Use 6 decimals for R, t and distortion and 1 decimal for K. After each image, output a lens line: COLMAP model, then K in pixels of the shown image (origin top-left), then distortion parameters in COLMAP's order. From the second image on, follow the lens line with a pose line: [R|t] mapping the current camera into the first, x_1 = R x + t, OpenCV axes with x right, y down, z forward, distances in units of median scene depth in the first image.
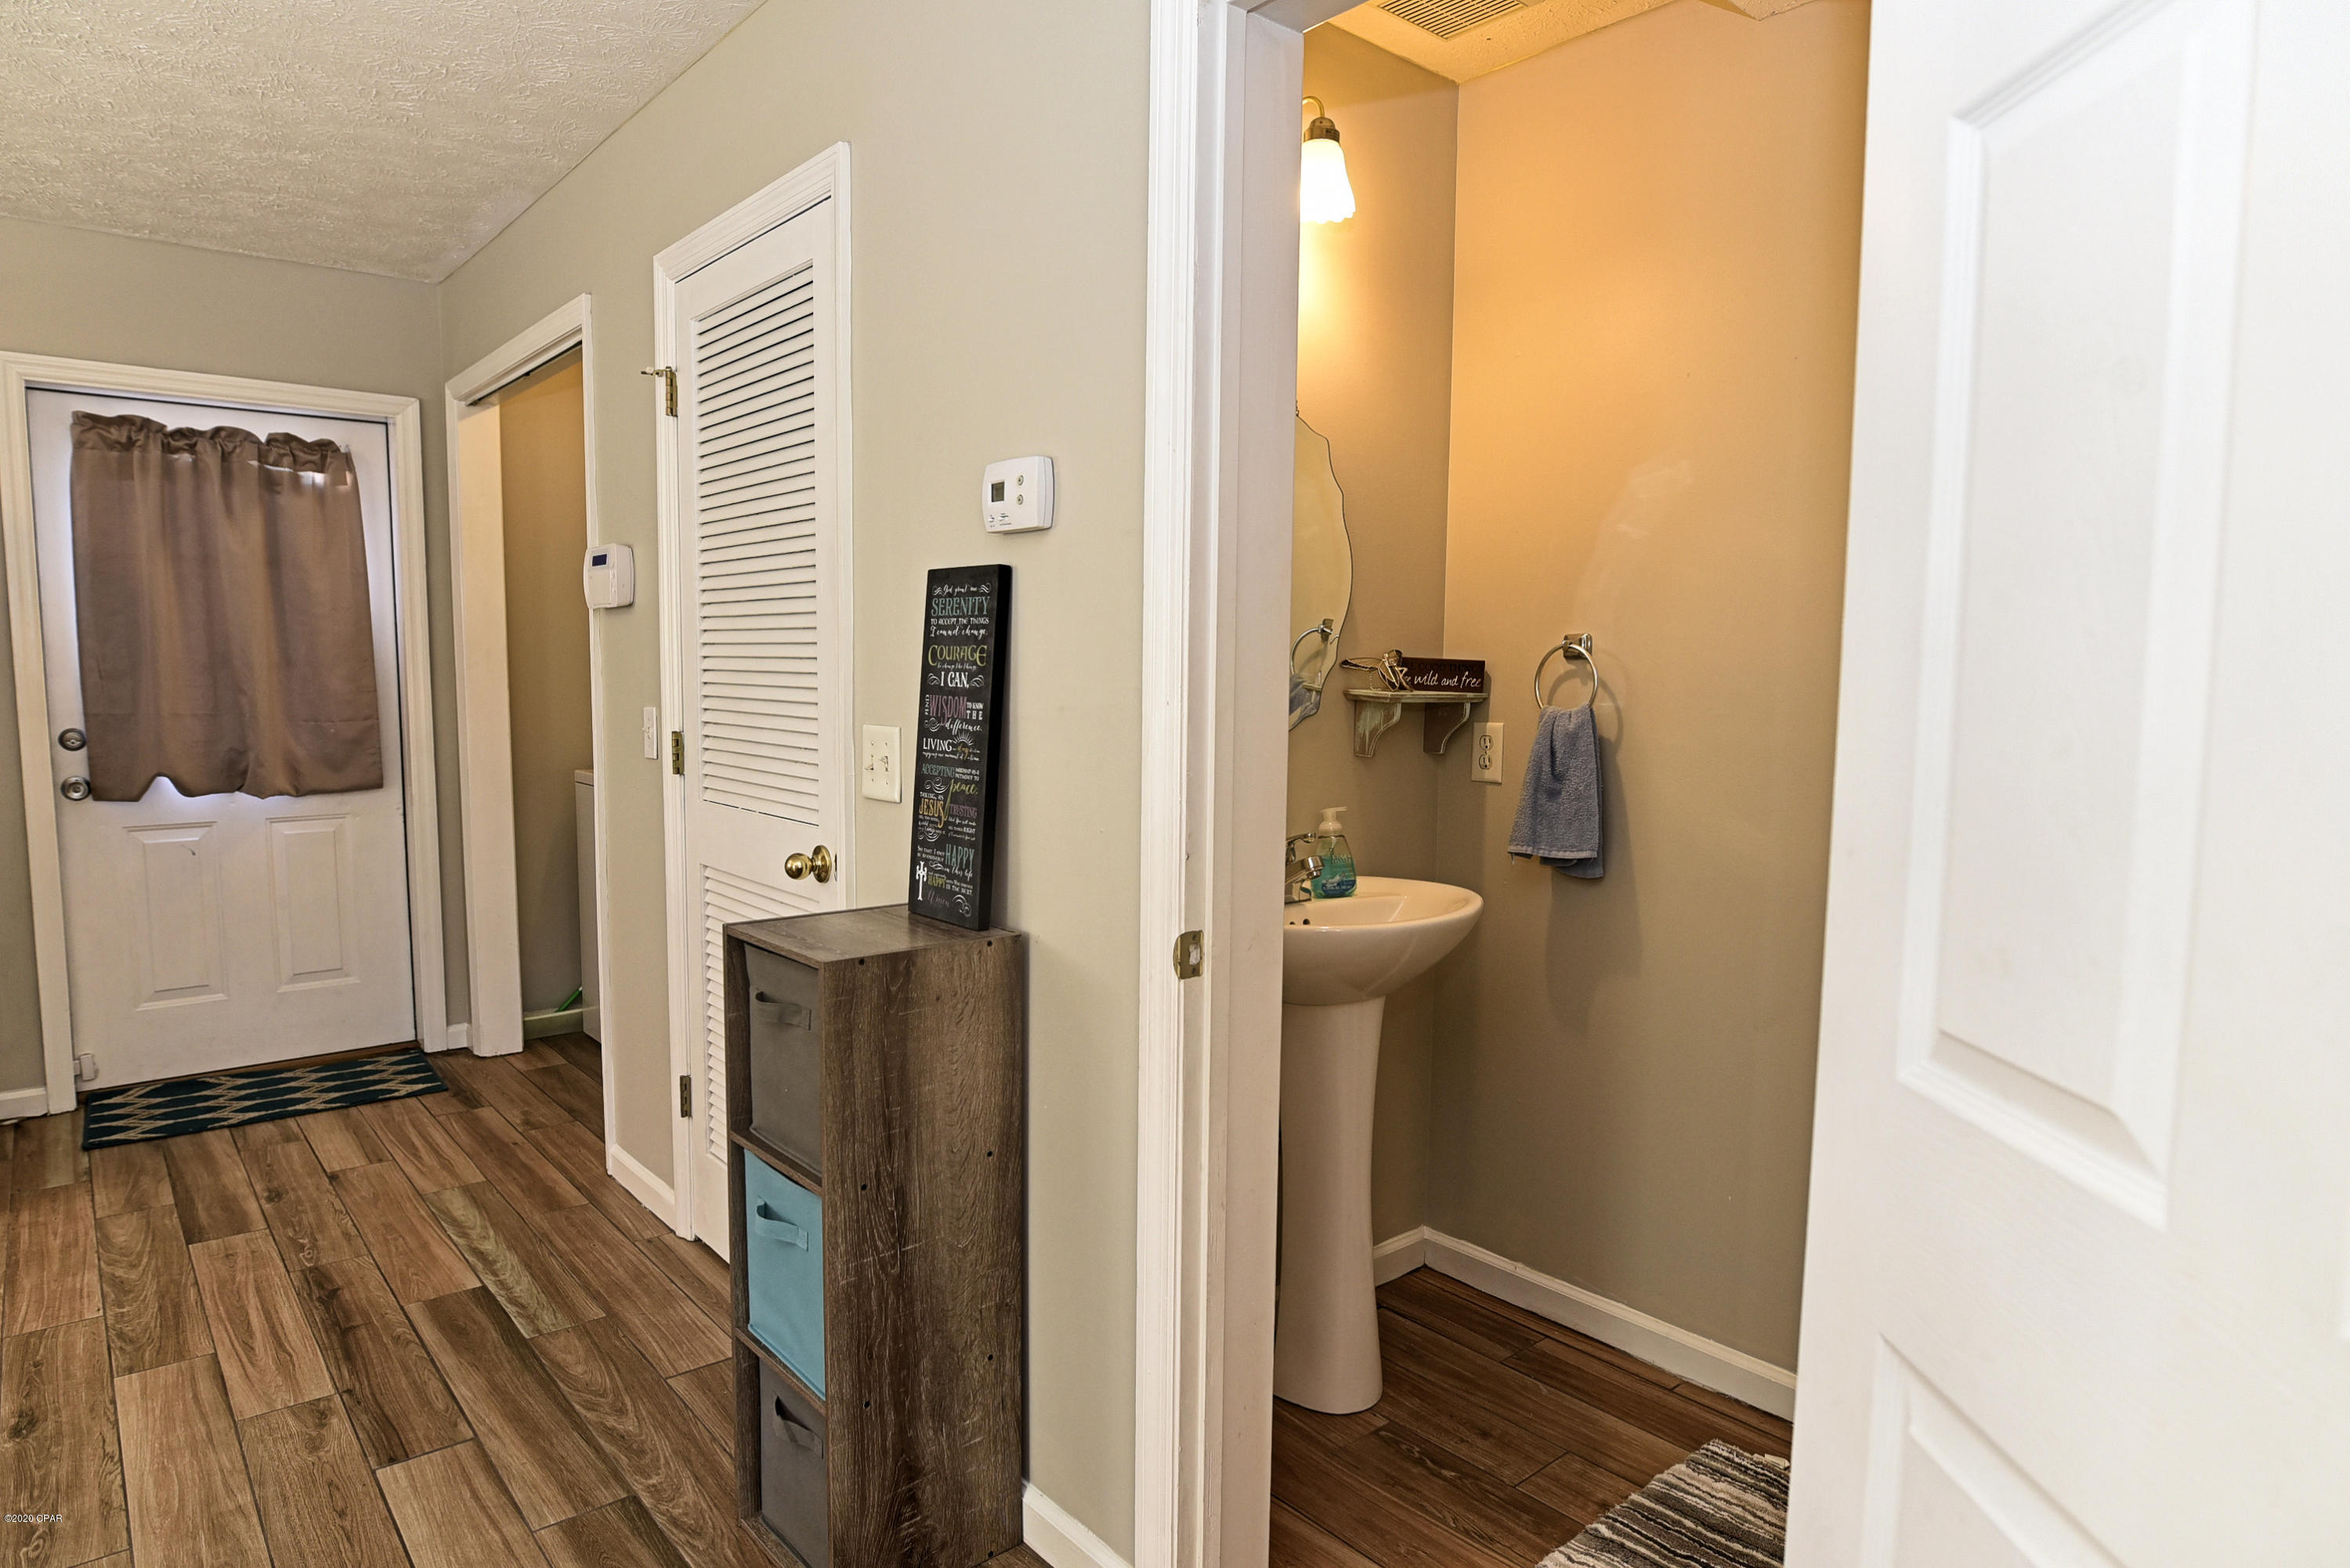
lens RADIAL K [[1351.0, 0, 1178.3], [0, 1351.0, 786.5], [0, 0, 1]] dist [-0.020183, -0.002437]
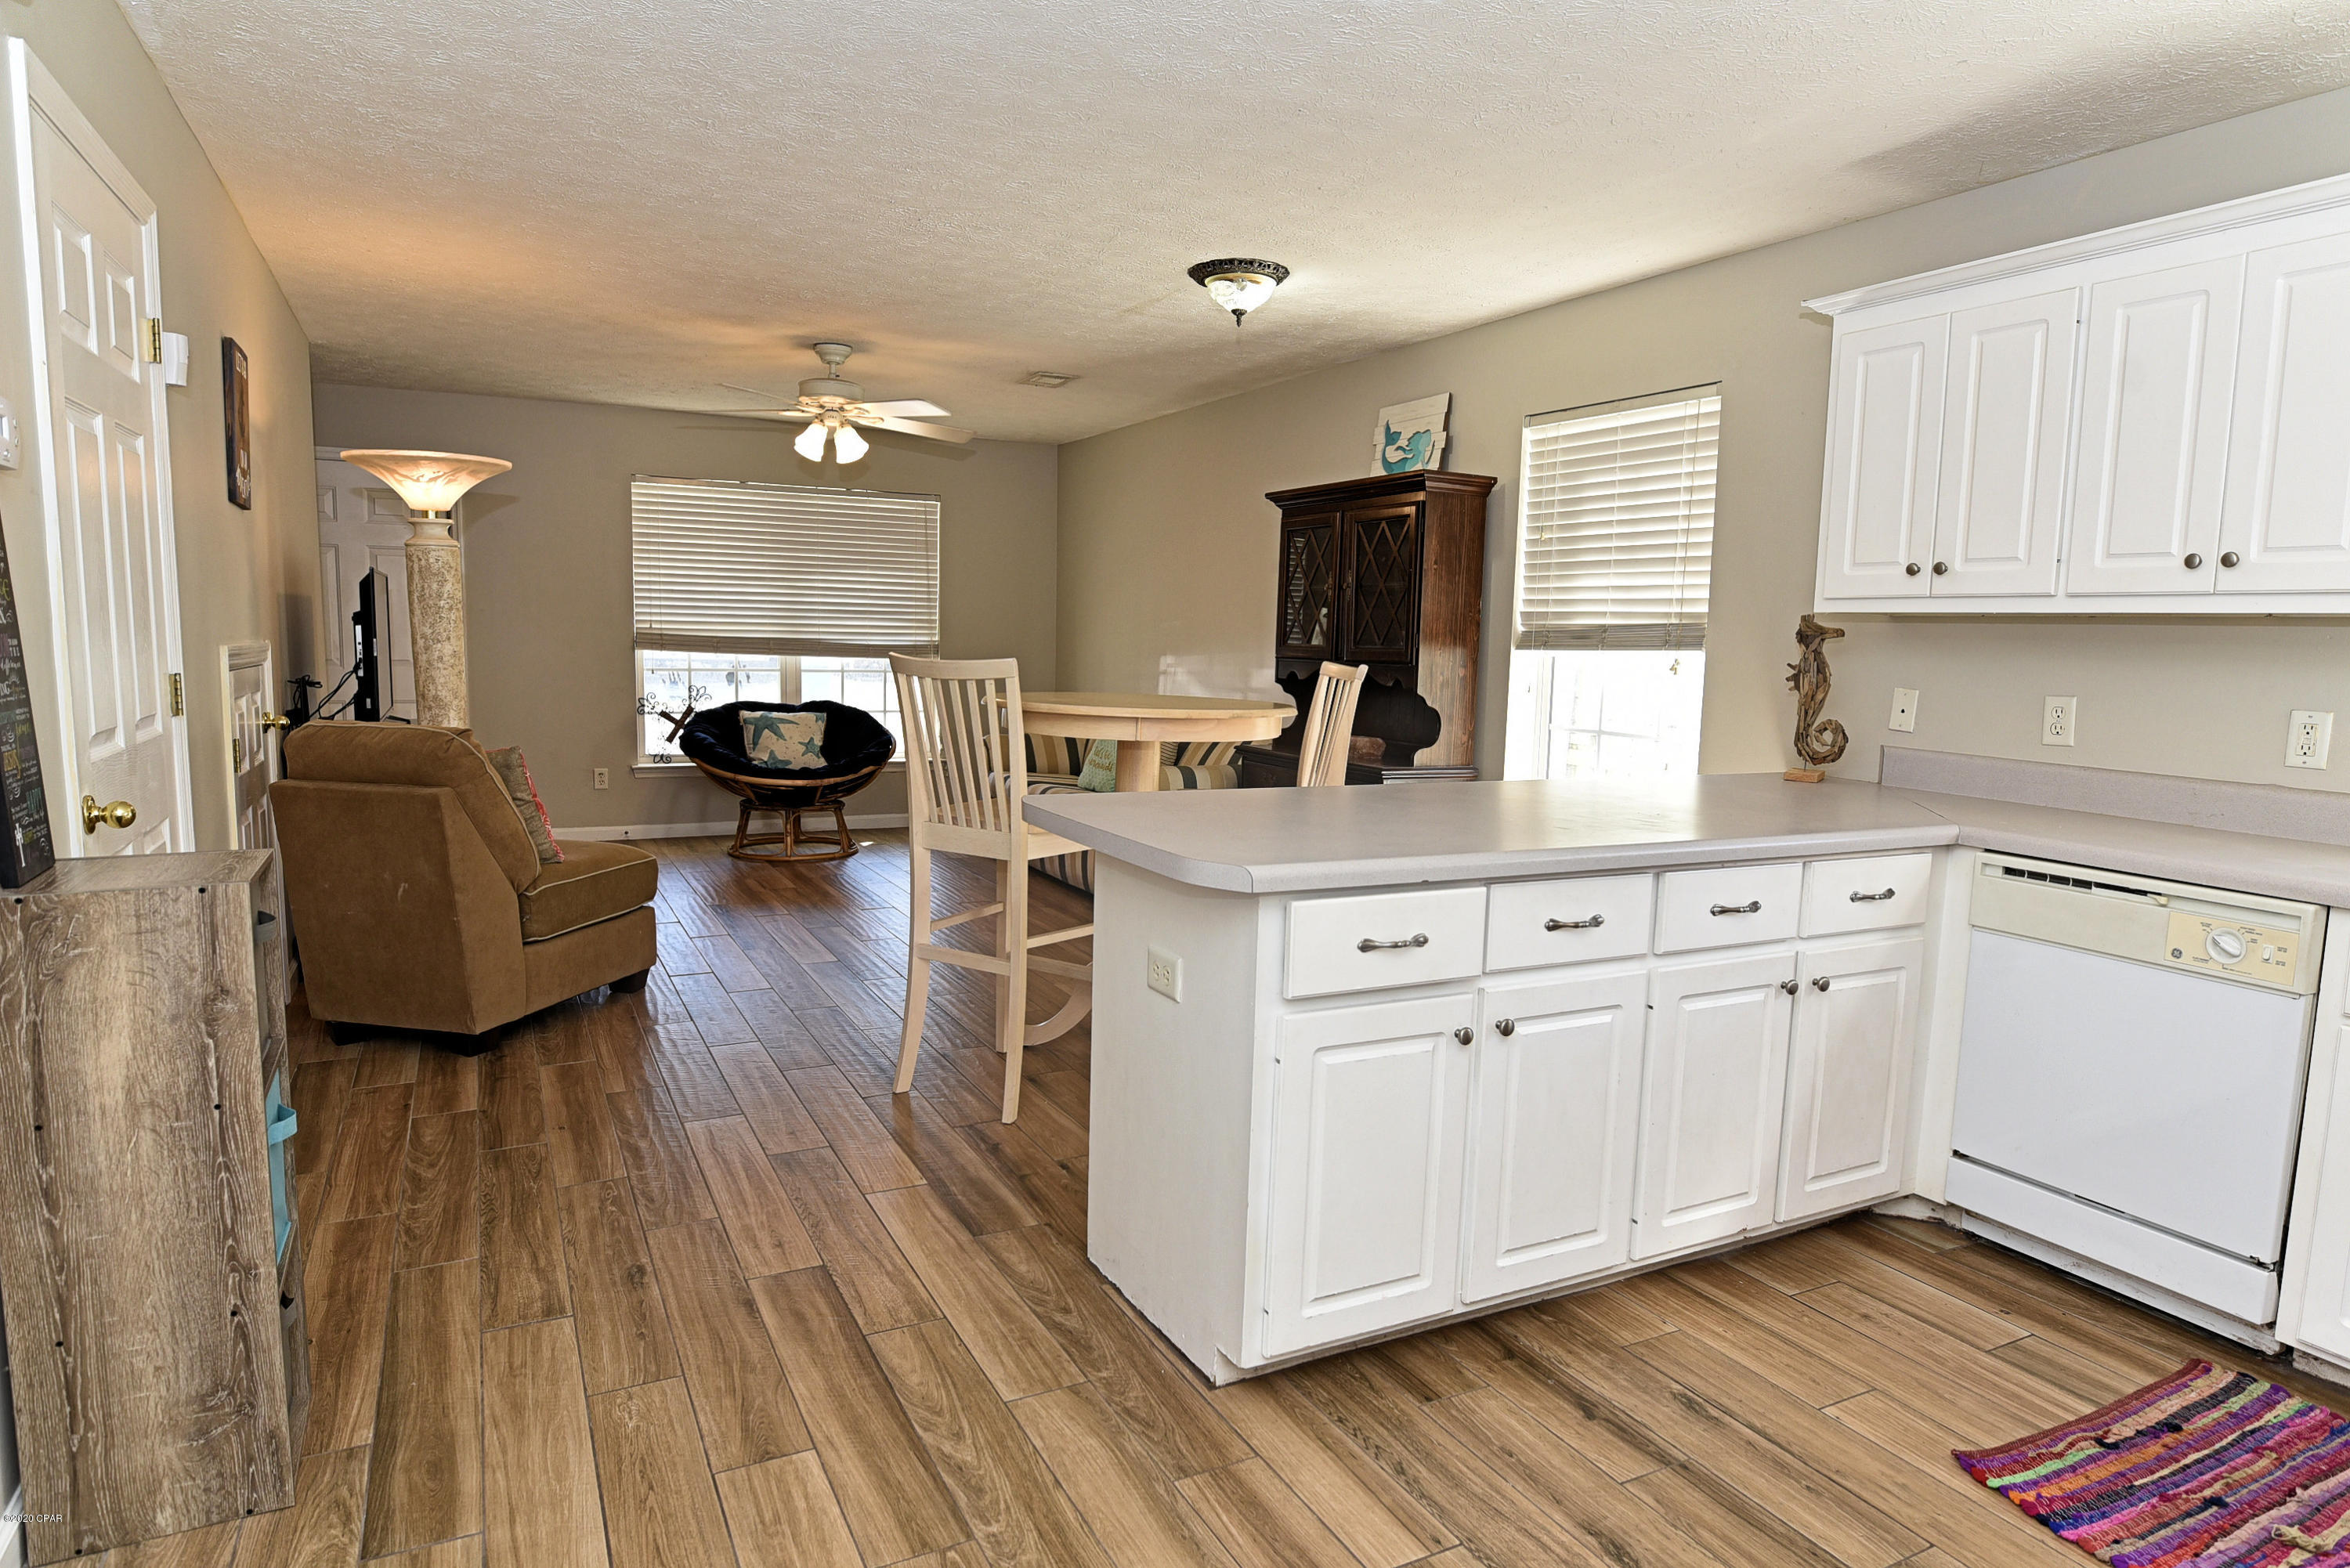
lens RADIAL K [[1351.0, 0, 1184.5], [0, 1351.0, 792.0], [0, 0, 1]] dist [-0.020183, -0.002437]
pose [[-0.974643, -0.059010, 0.215843, -0.526818], [-0.013609, 0.978447, 0.206051, -0.074030], [-0.223350, 0.197889, -0.954439, 0.777587]]
